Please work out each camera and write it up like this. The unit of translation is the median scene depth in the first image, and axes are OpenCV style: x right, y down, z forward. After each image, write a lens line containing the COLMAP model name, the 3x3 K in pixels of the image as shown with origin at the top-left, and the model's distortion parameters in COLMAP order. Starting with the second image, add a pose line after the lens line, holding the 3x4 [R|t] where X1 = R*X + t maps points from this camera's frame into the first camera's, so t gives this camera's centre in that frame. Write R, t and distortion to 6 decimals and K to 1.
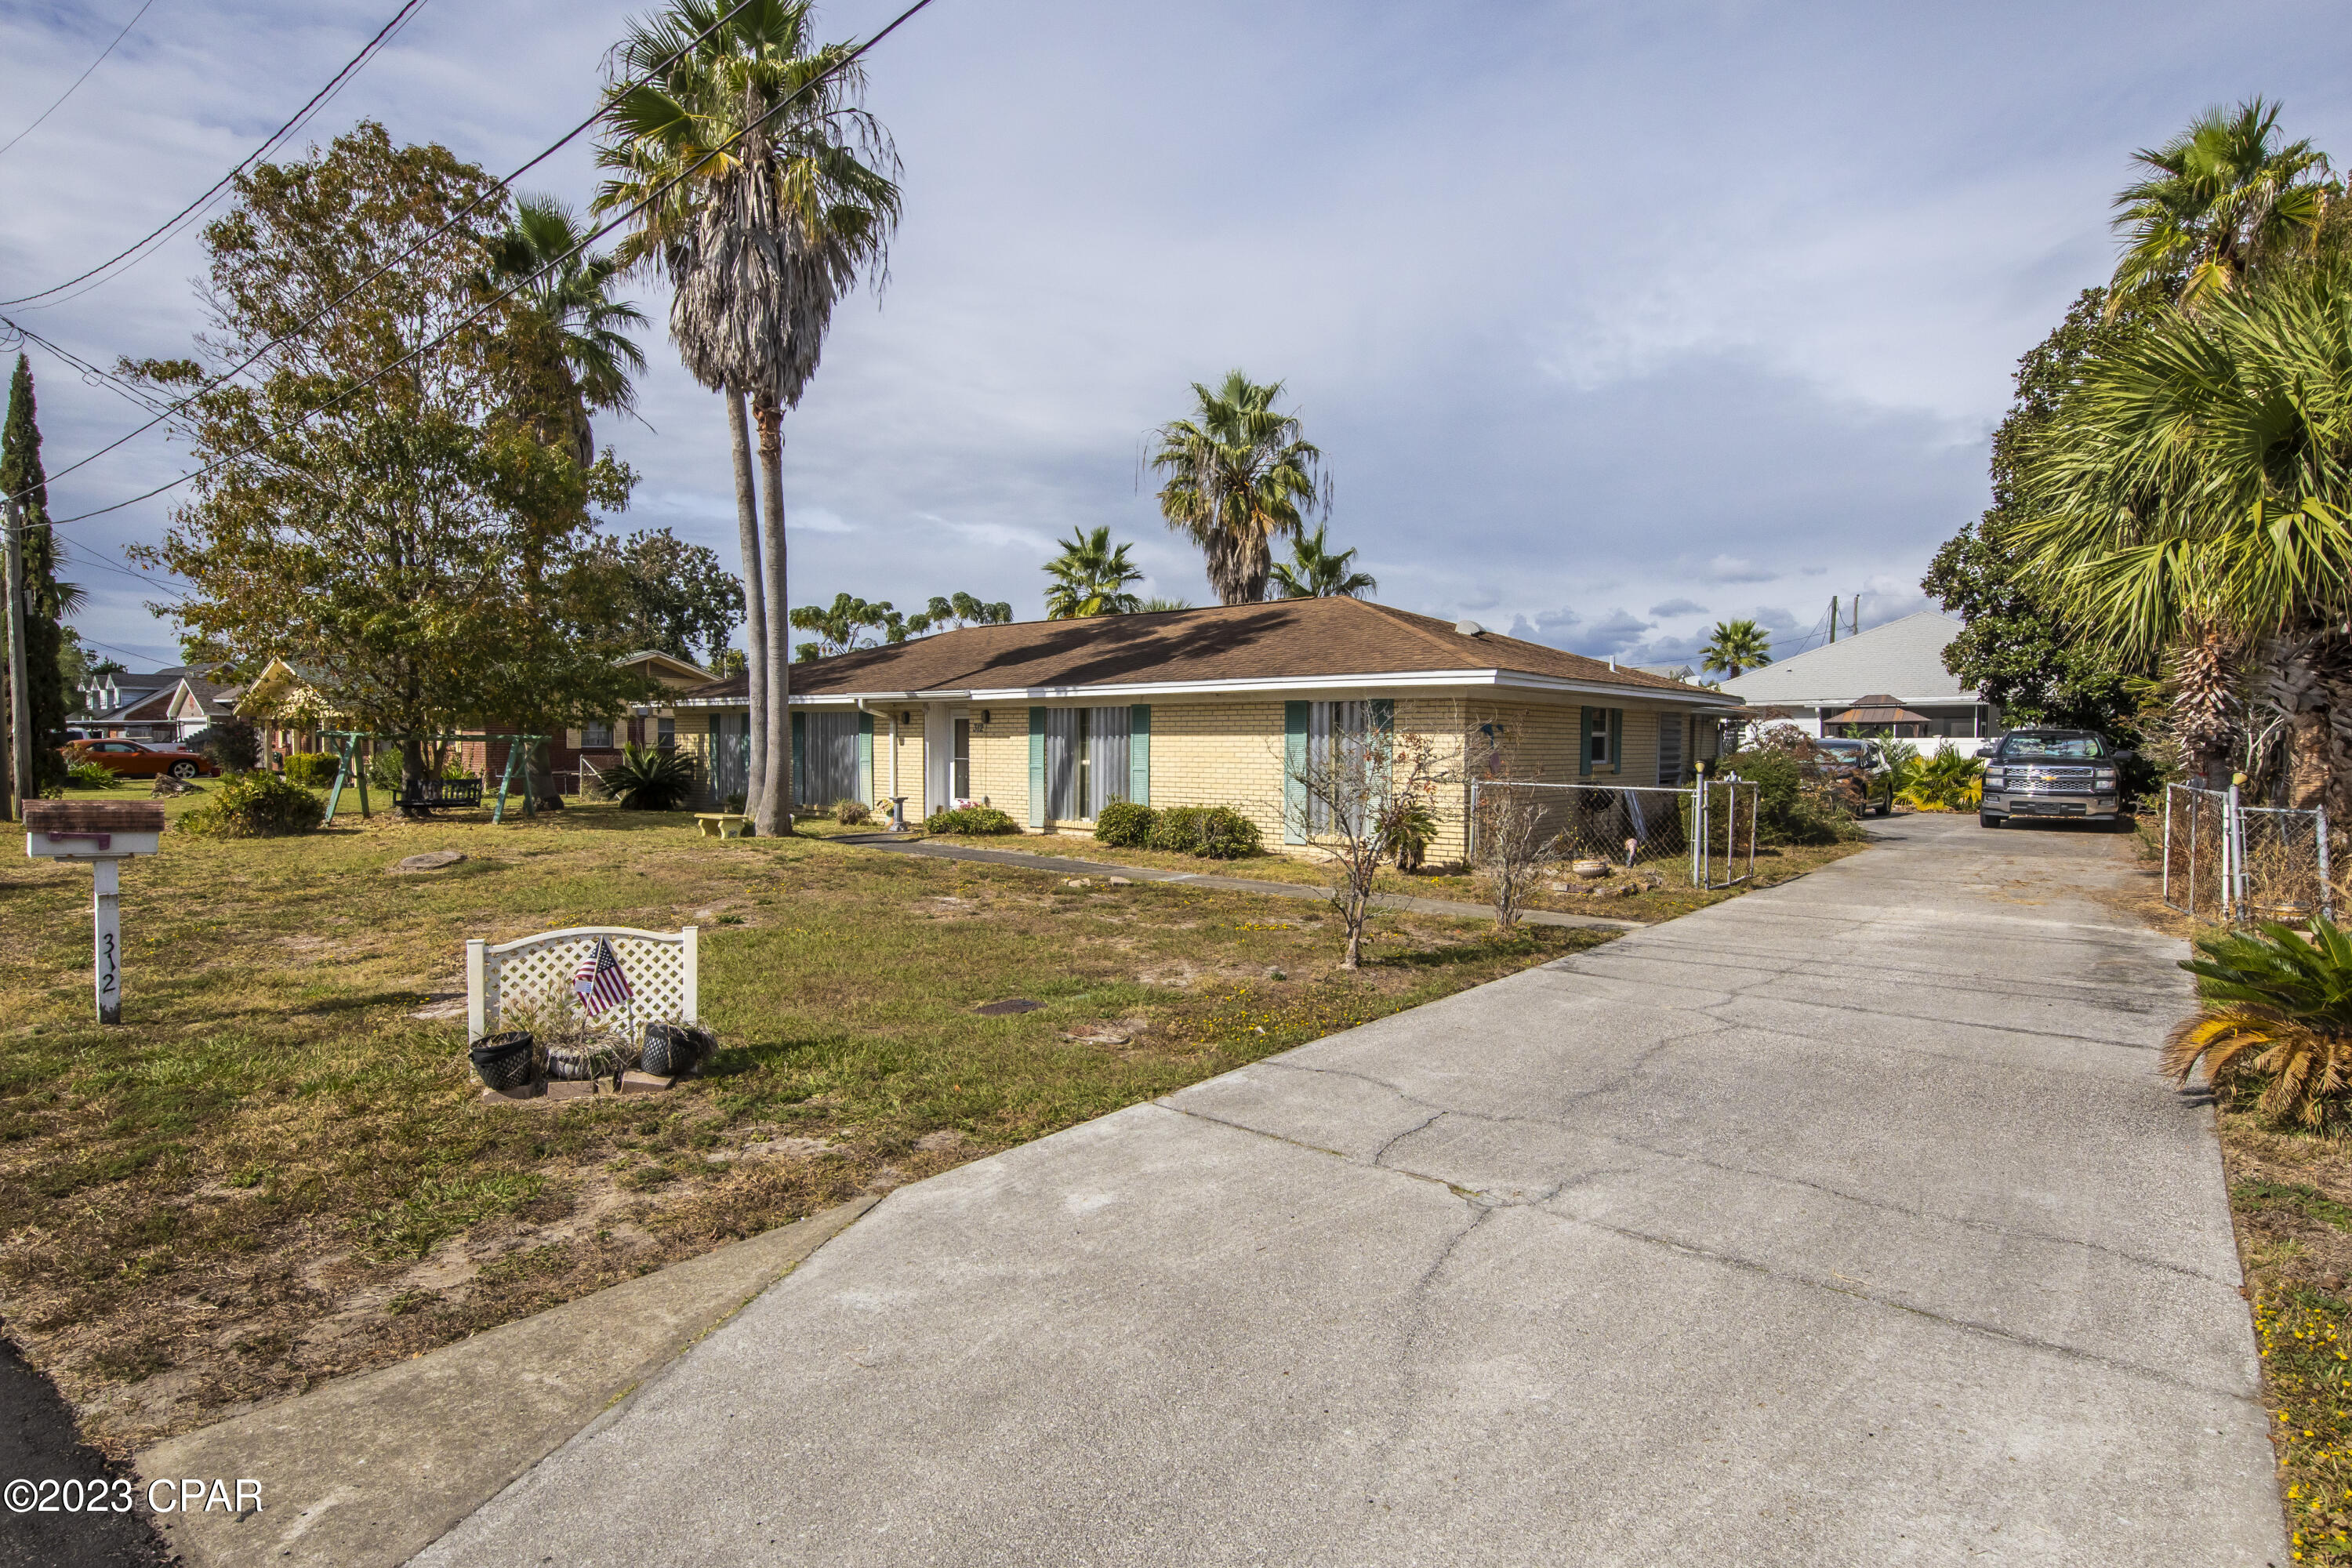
lens RADIAL K [[1184.4, 0, 1177.5], [0, 1184.4, 778.0], [0, 0, 1]] dist [0.000979, 0.000286]
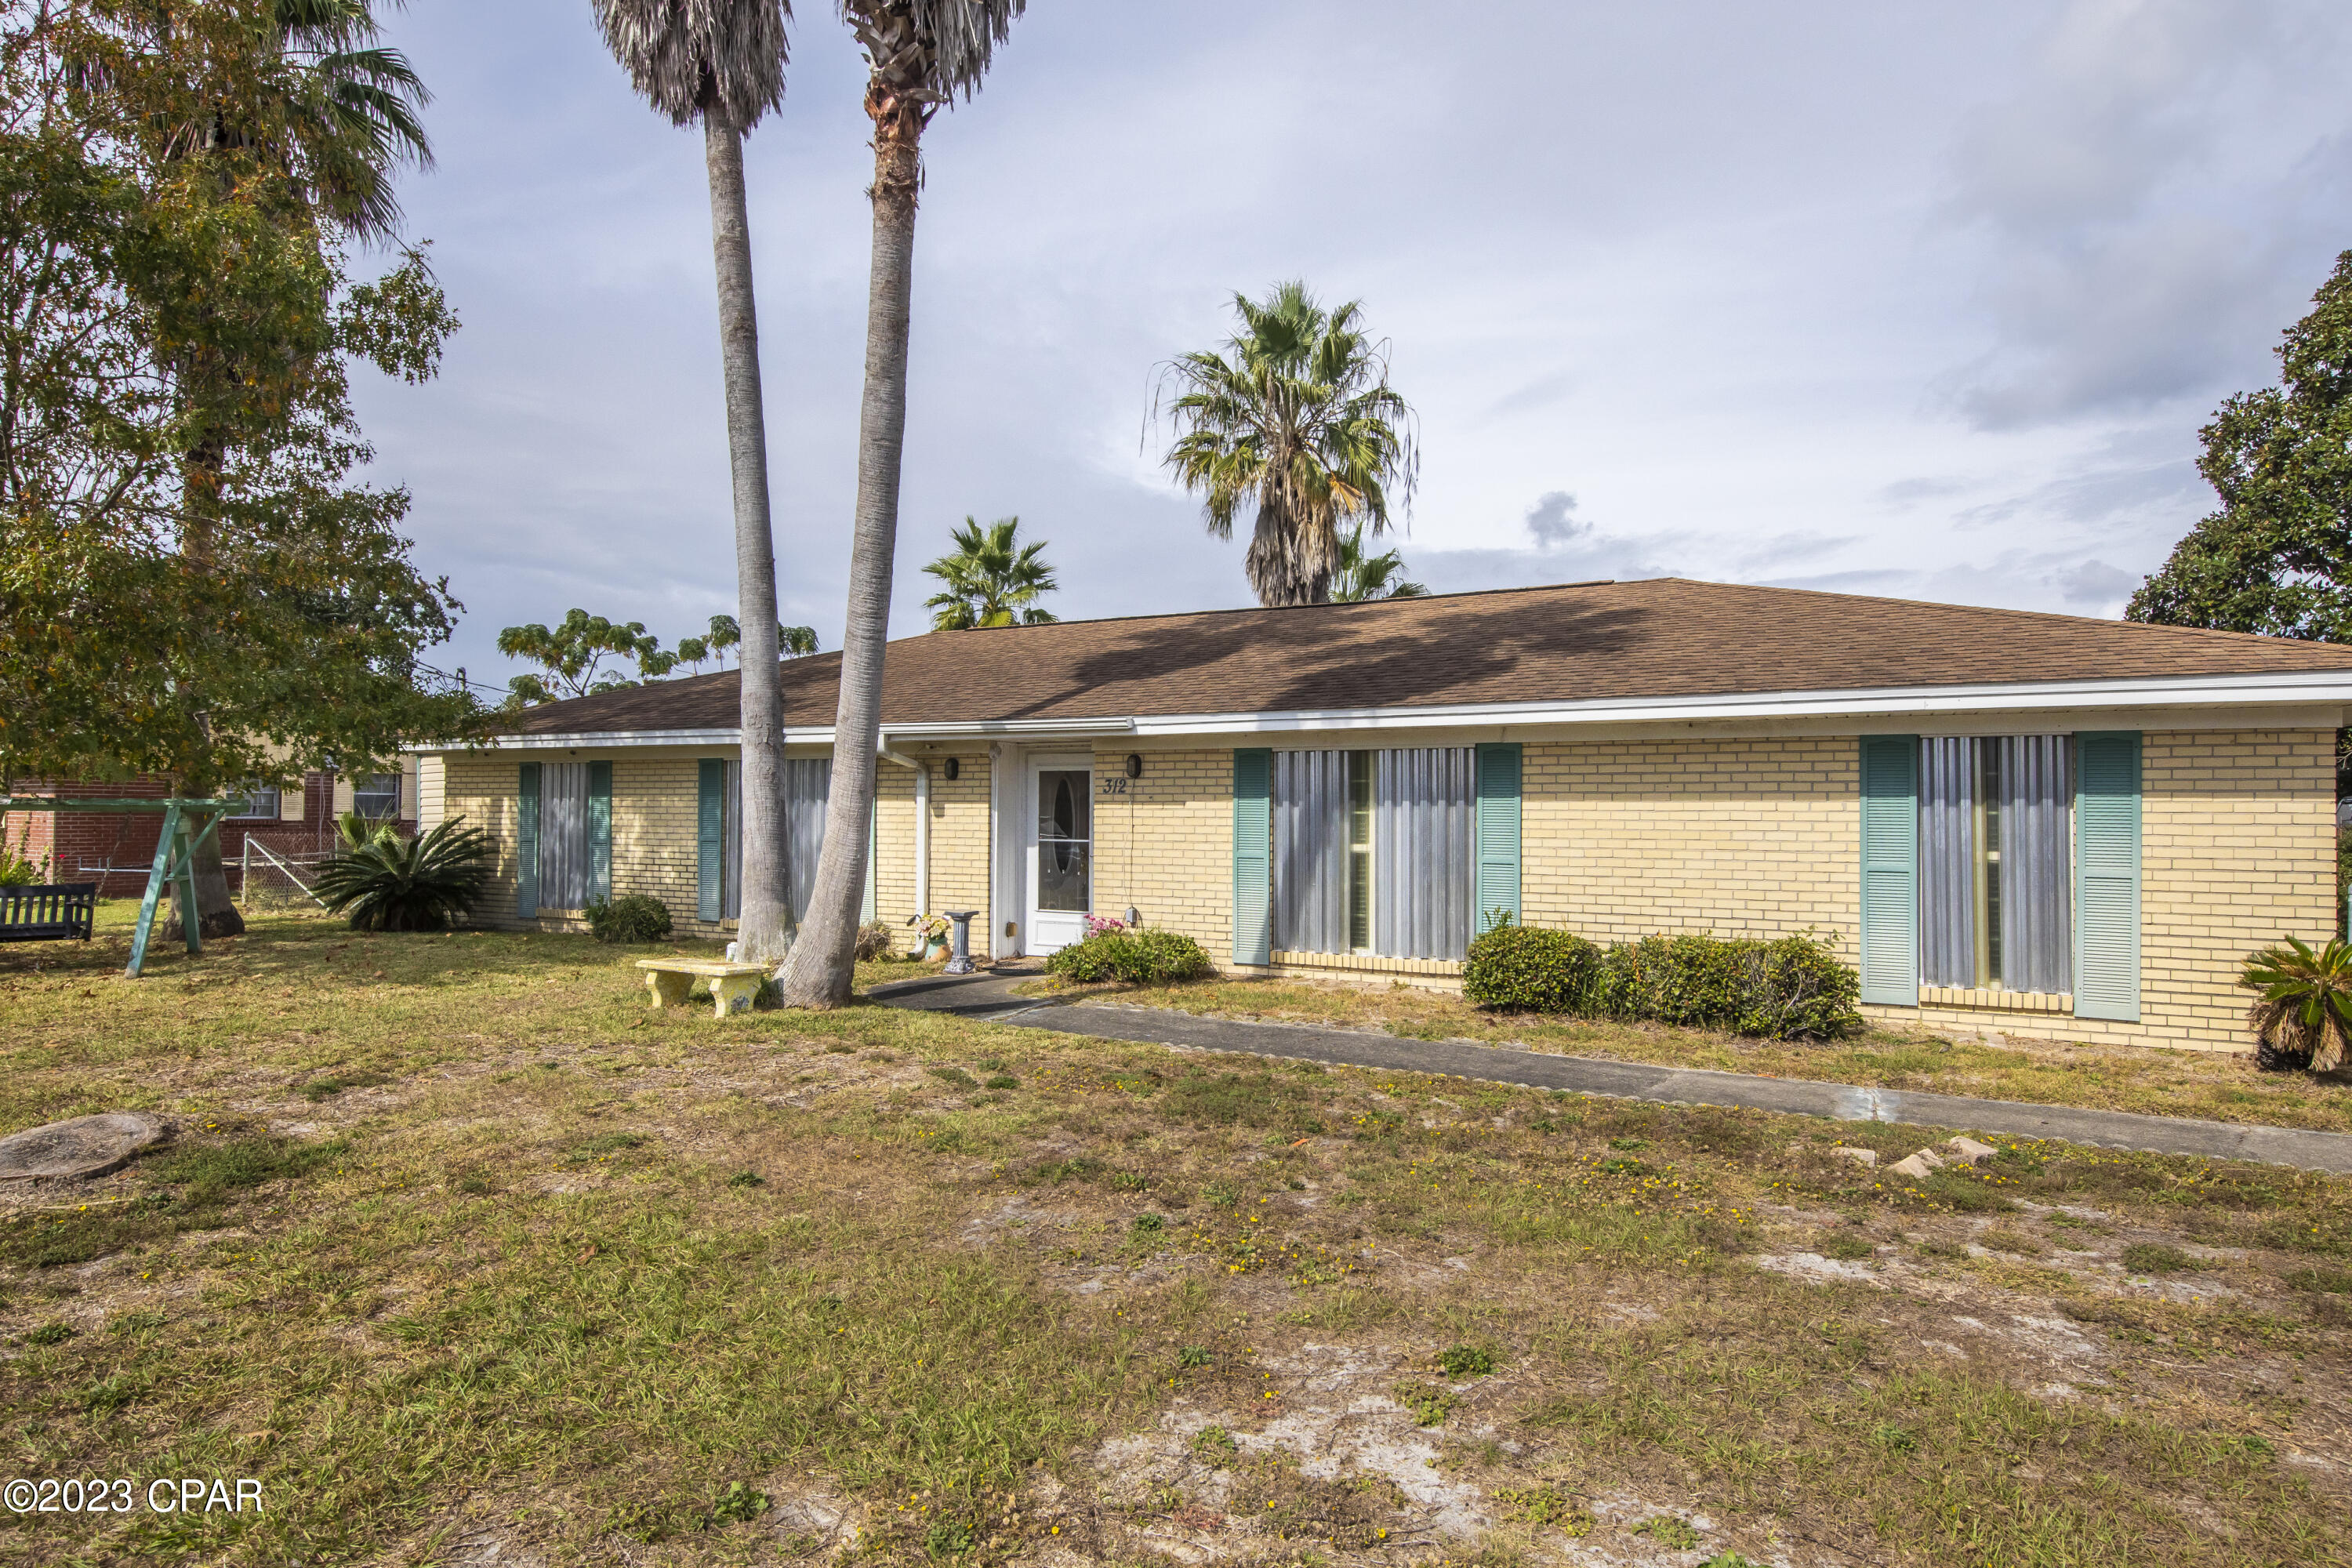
lens RADIAL K [[1326.9, 0, 1152.2], [0, 1326.9, 785.5], [0, 0, 1]] dist [0.002483, 0.002681]
pose [[0.981463, 0.003863, 0.191611, -0.261669], [0.005346, 0.998856, -0.047521, -0.012201], [-0.191576, 0.047664, 0.980320, 0.364835]]
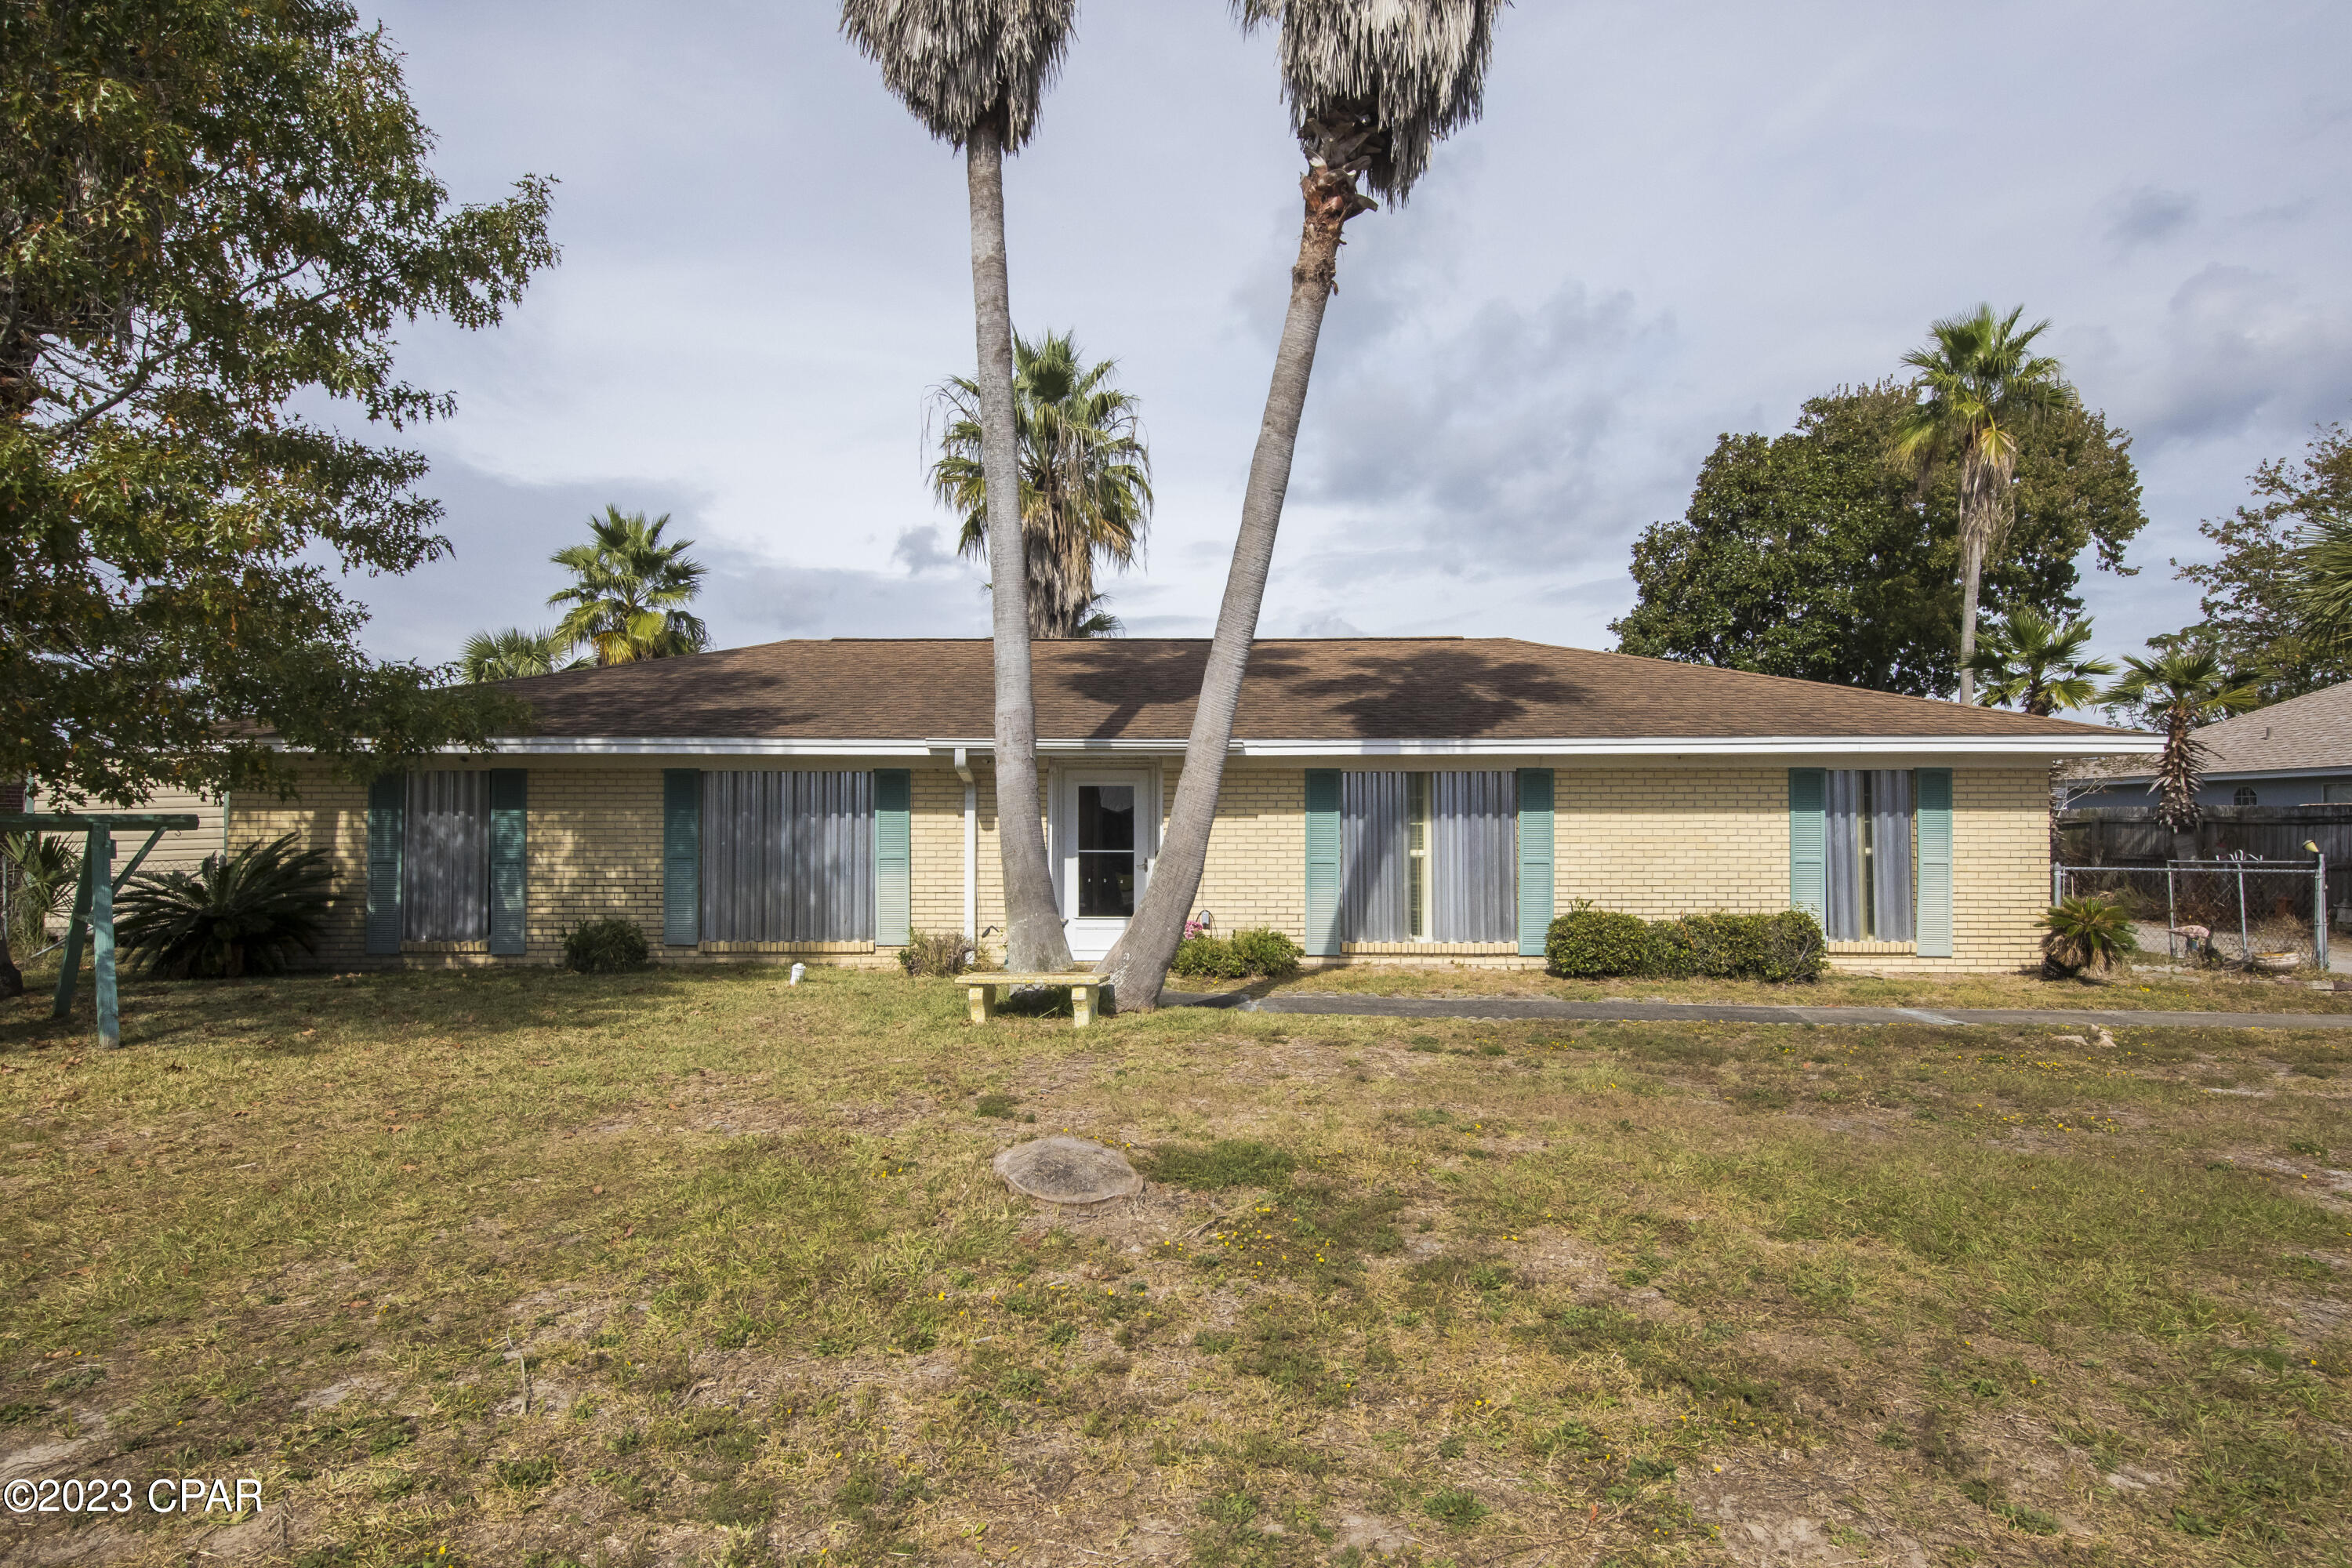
lens RADIAL K [[1326.9, 0, 1109.6], [0, 1326.9, 784.9], [0, 0, 1]] dist [0.002483, 0.002681]
pose [[0.782238, 0.014731, 0.622805, -0.606619], [0.022178, 0.998428, -0.051470, -0.015394], [-0.622585, 0.054074, 0.780682, 0.466680]]
